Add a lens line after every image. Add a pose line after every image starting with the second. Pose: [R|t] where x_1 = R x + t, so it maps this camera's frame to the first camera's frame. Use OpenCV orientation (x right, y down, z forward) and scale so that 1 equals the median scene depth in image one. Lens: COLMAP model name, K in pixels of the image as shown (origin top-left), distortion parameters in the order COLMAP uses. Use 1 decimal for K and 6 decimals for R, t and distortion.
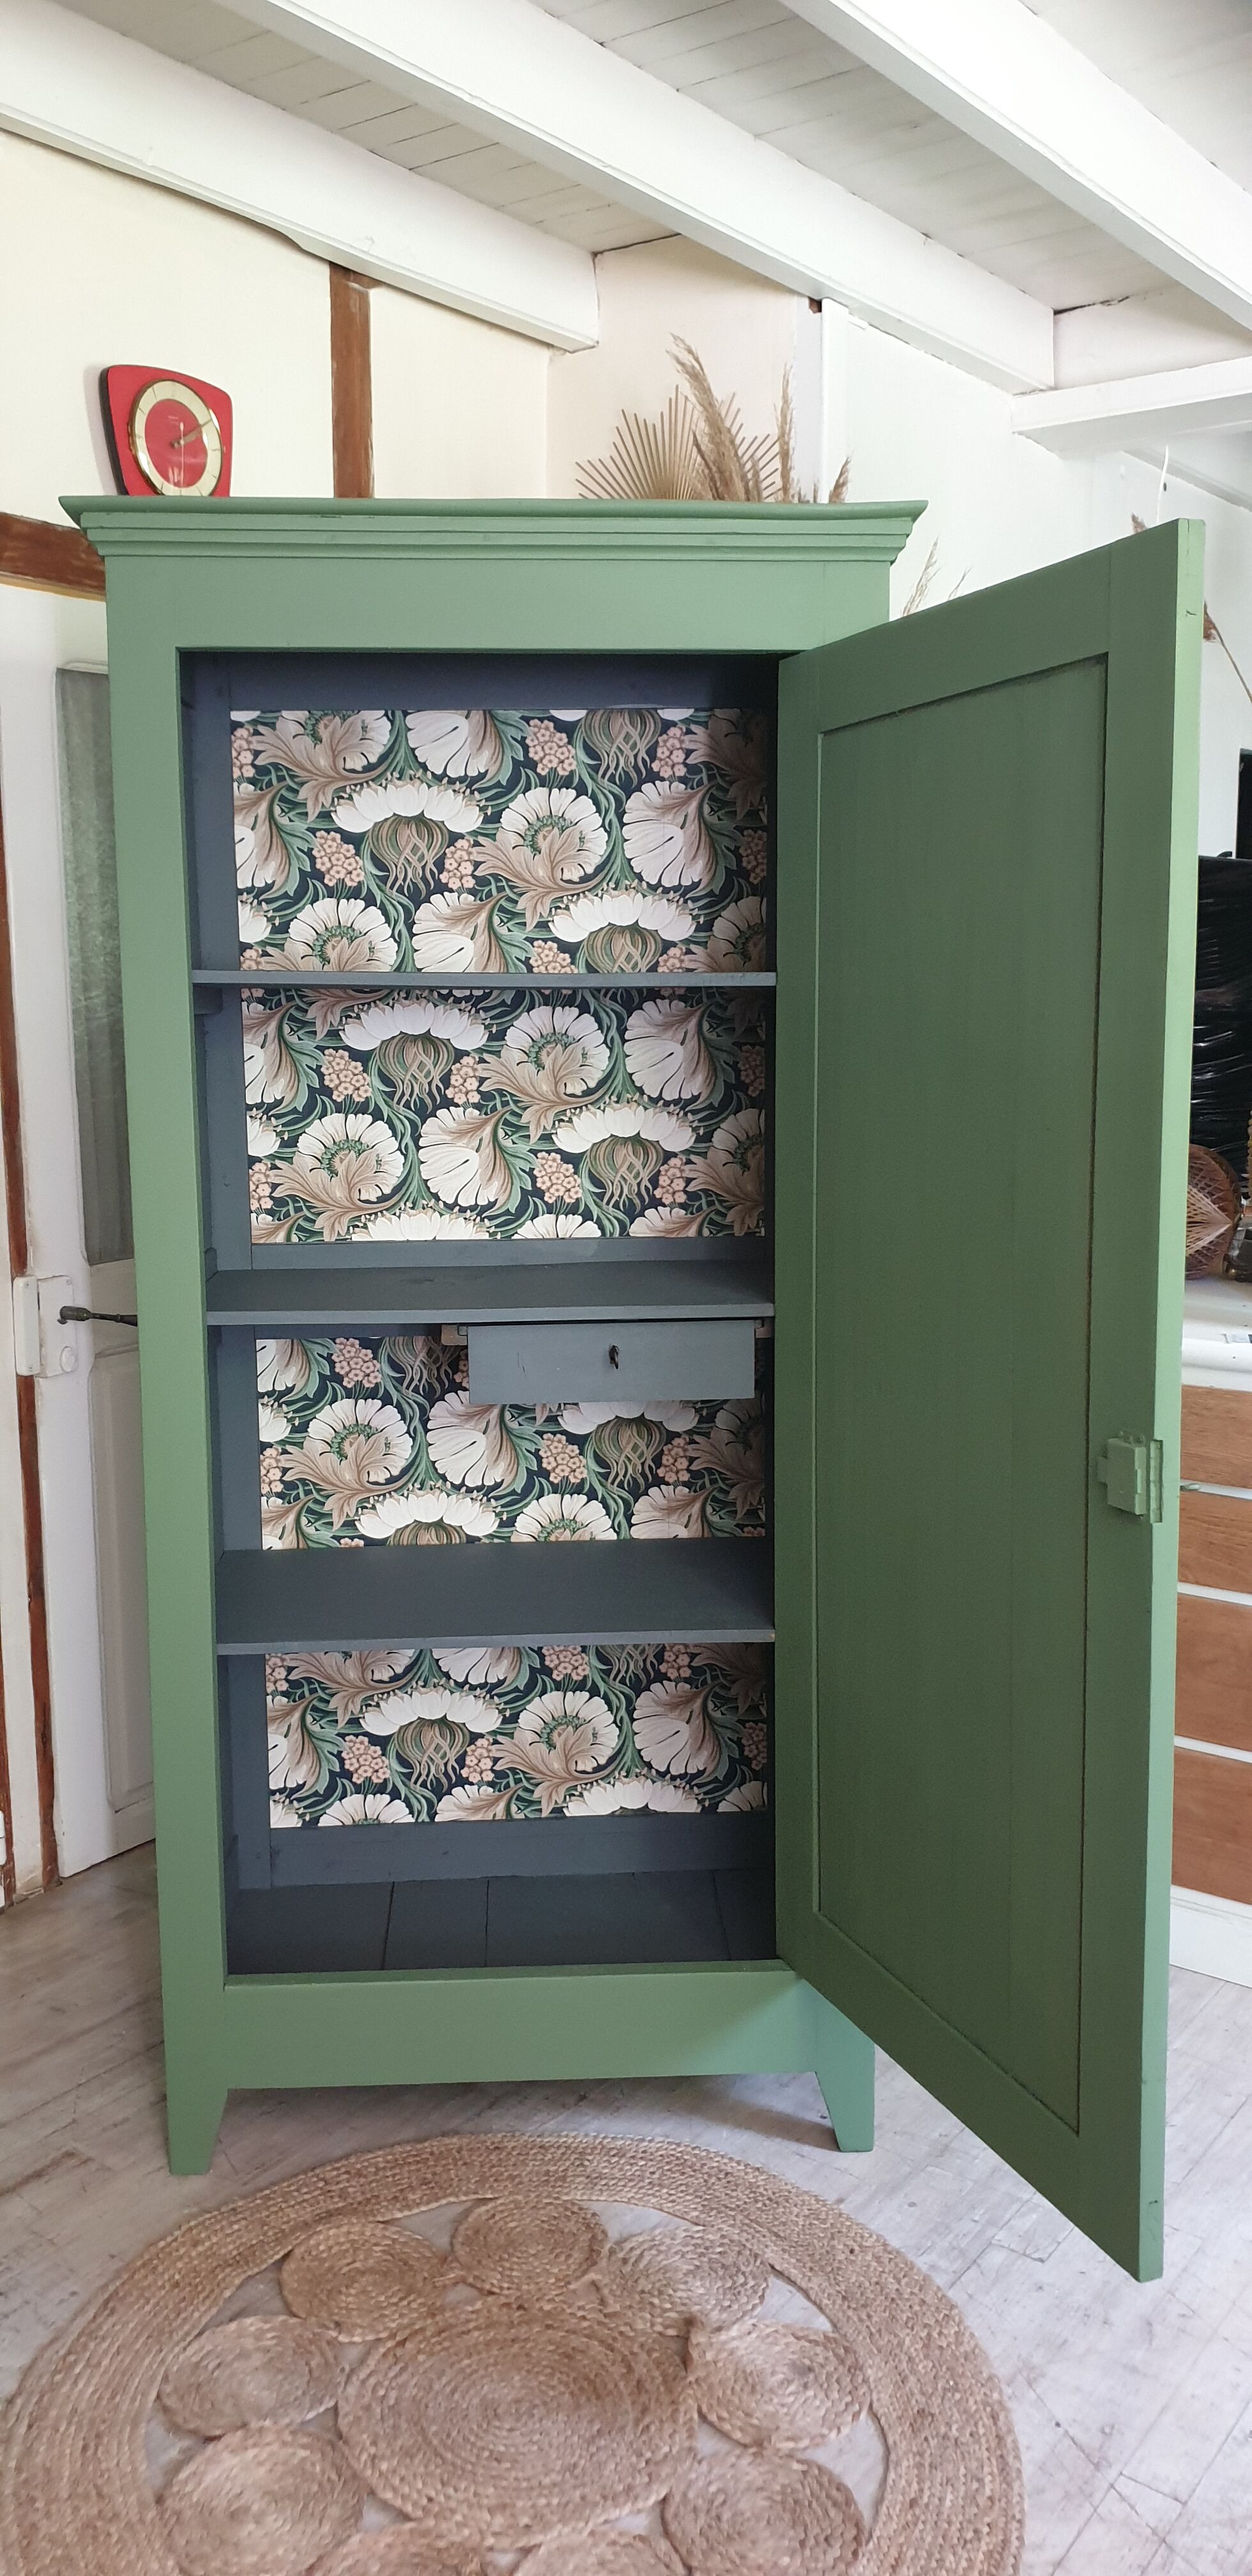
lens RADIAL K [[2014.4, 0, 610.5], [0, 2014.4, 1296.1], [0, 0, 1]] dist [-0.013498, 0.051042]
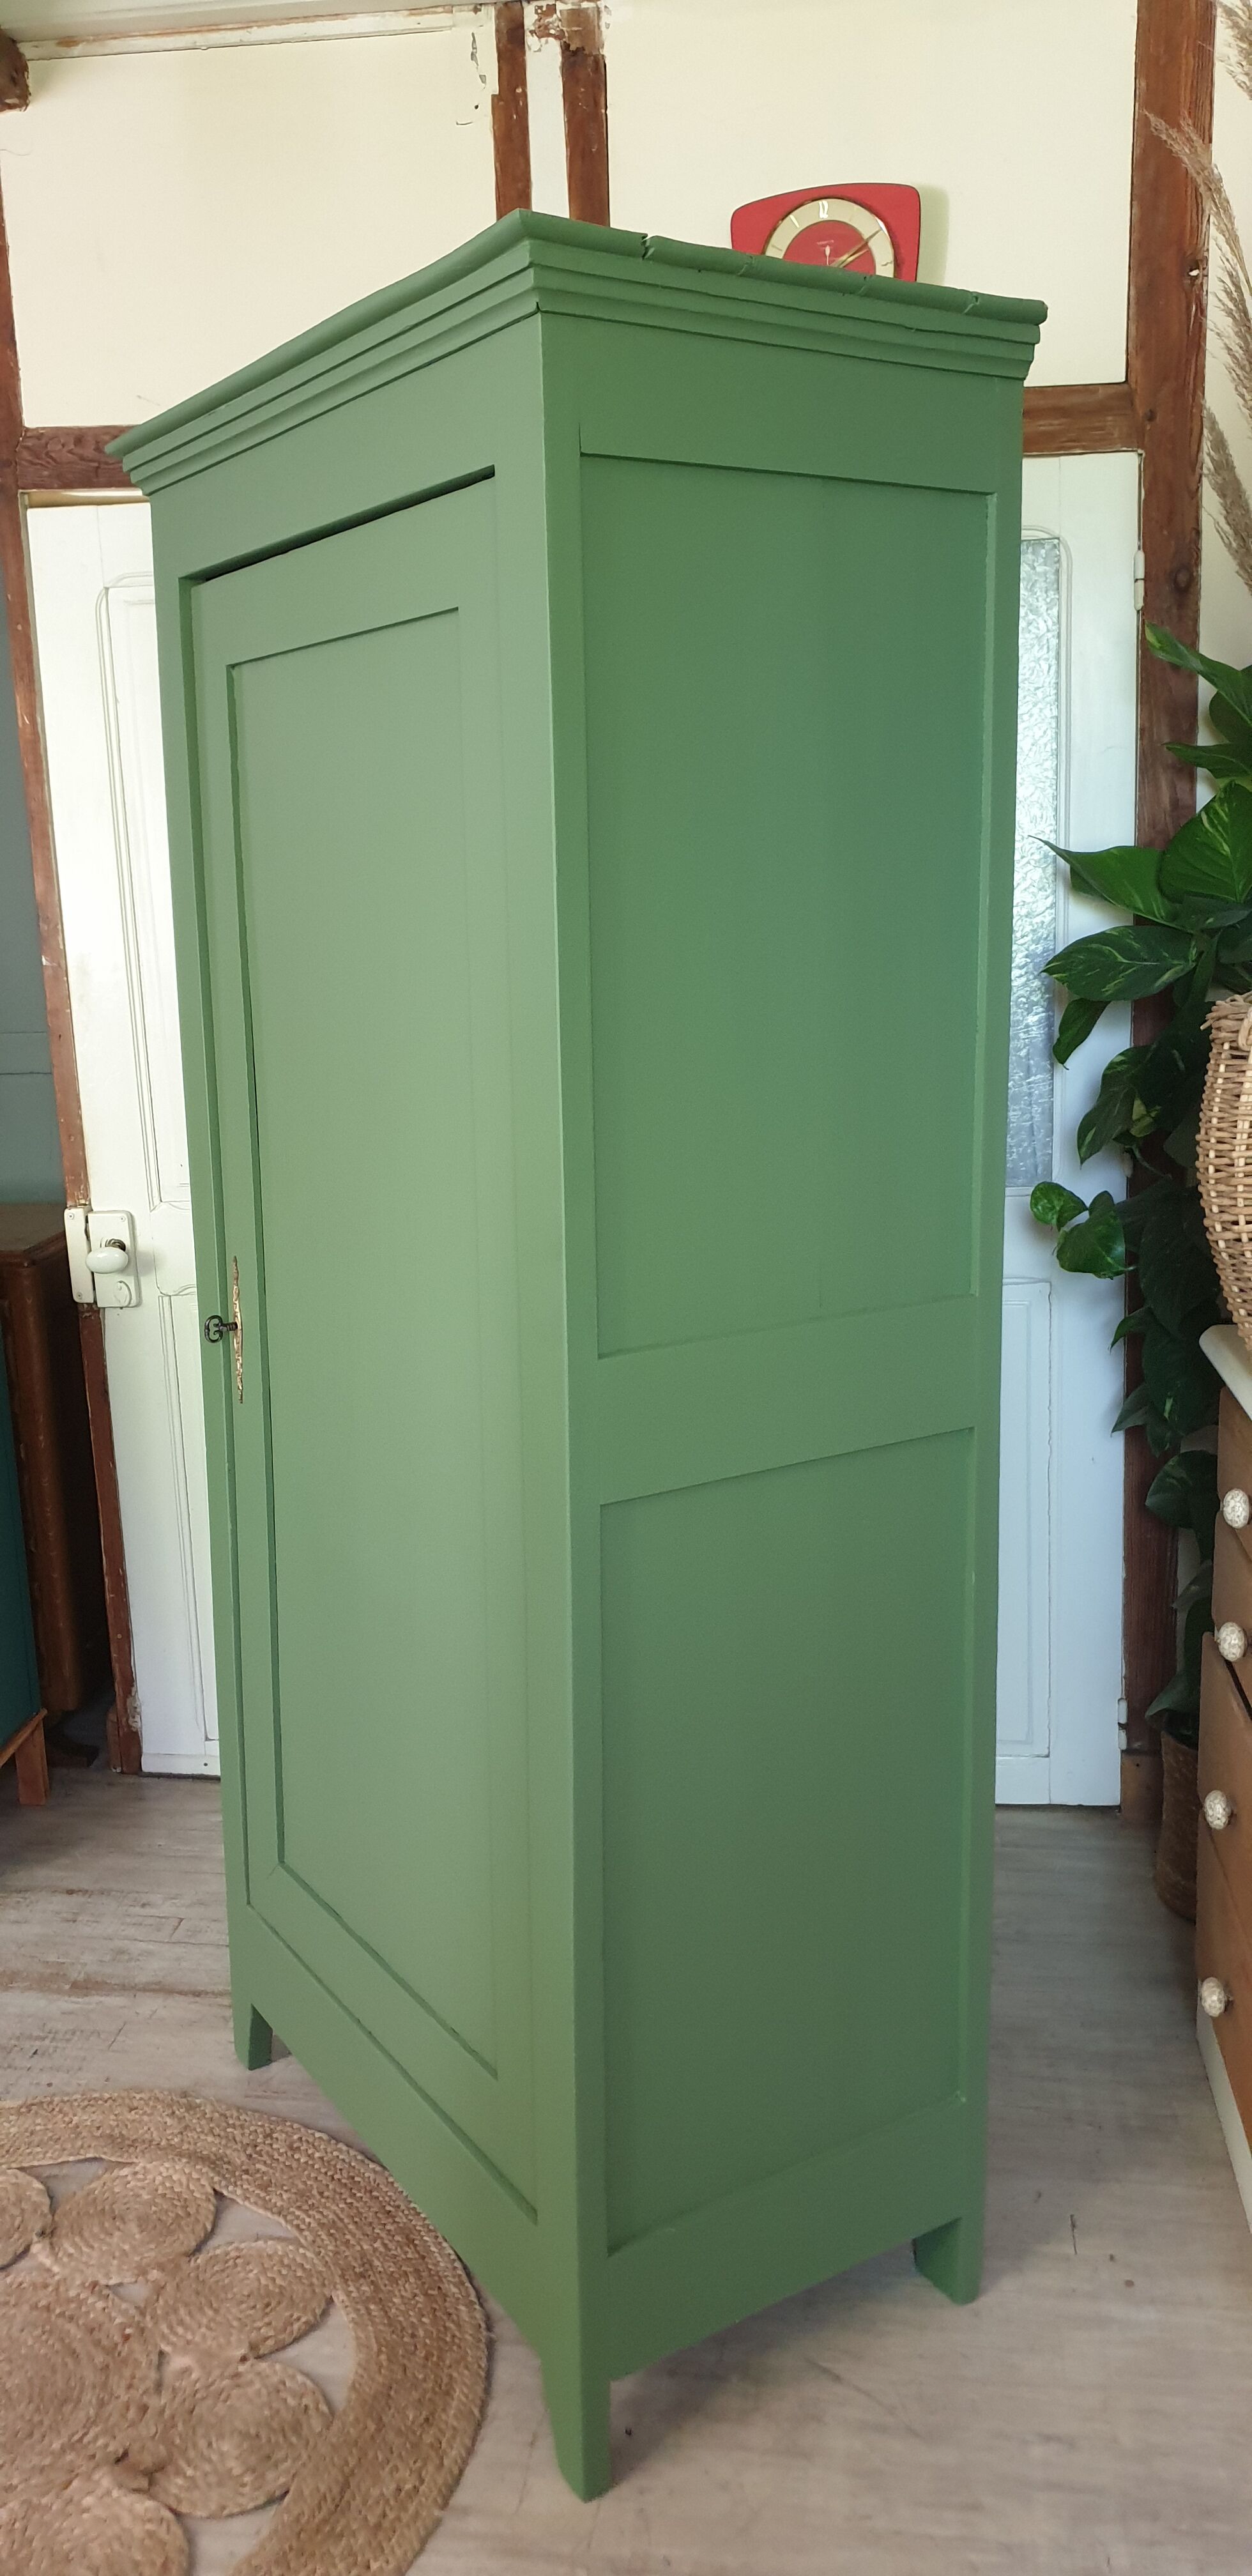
lens RADIAL K [[2014.4, 0, 640.8], [0, 2014.4, 1283.2], [0, 0, 1]] dist [-0.013498, 0.051042]
pose [[0.491879, 0.174999, -0.852895, 0.564917], [-0.113931, 0.984106, 0.136216, -0.102197], [0.863177, 0.030169, 0.503999, 0.503971]]
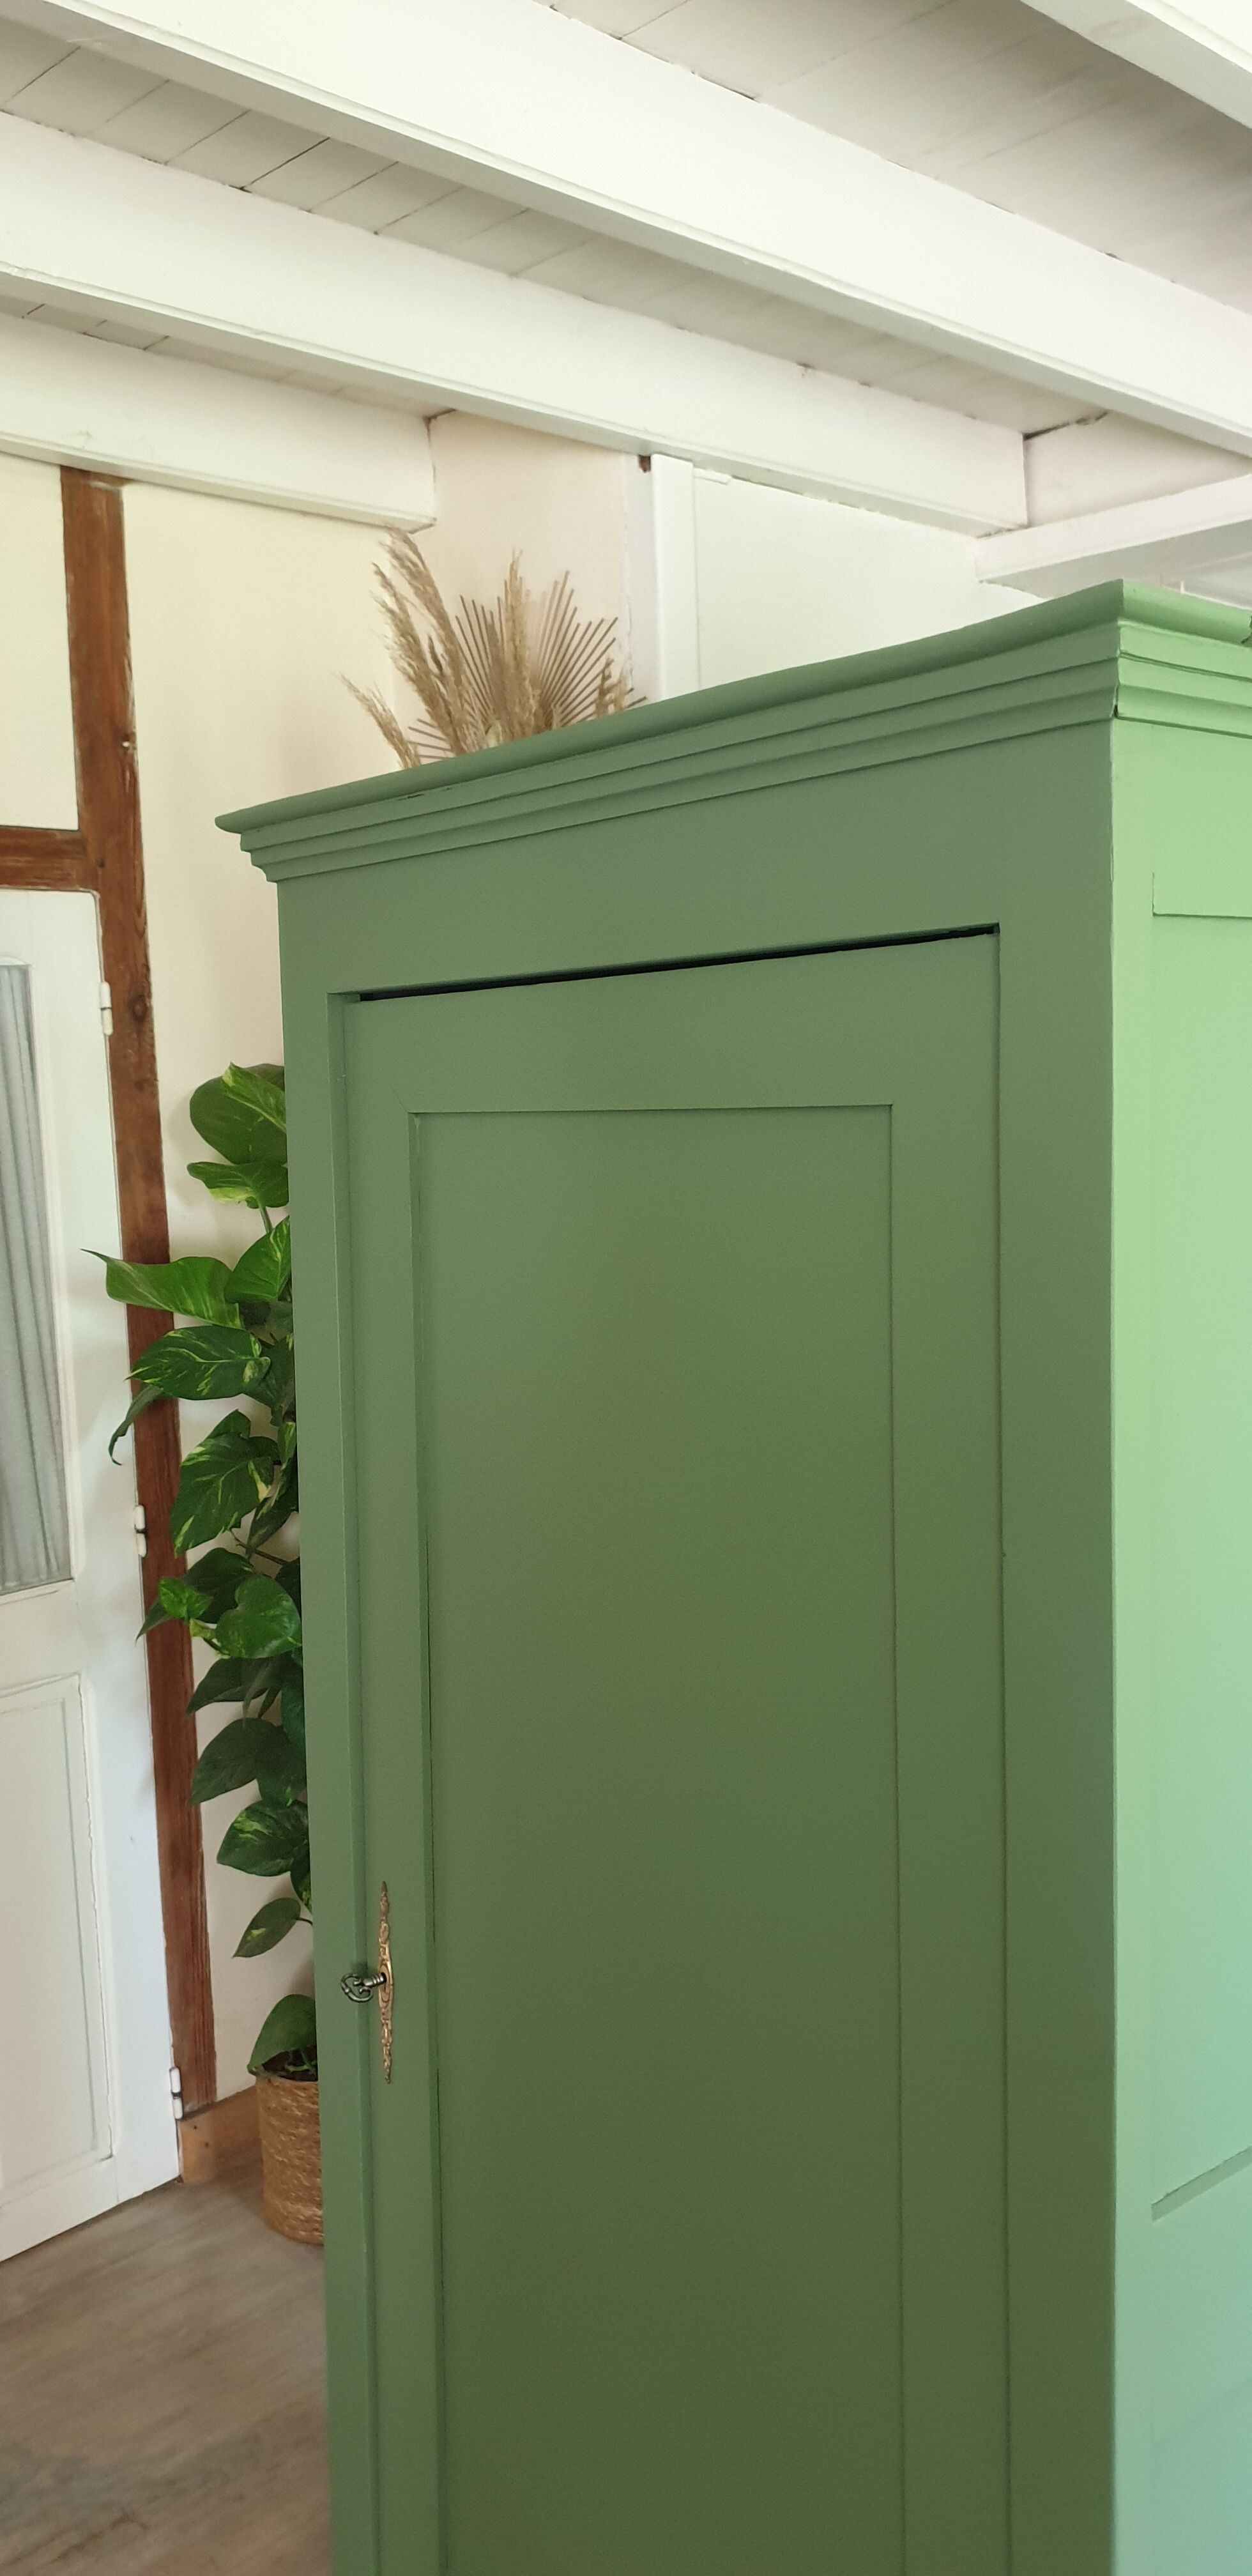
lens RADIAL K [[2014.4, 0, 609.1], [0, 2014.4, 1276.4], [0, 0, 1]] dist [-0.013498, 0.051042]
pose [[0.983802, -0.005715, -0.179168, 0.264232], [-0.004389, 0.998424, -0.055949, -0.131903], [0.179206, 0.055829, 0.982226, 0.241514]]
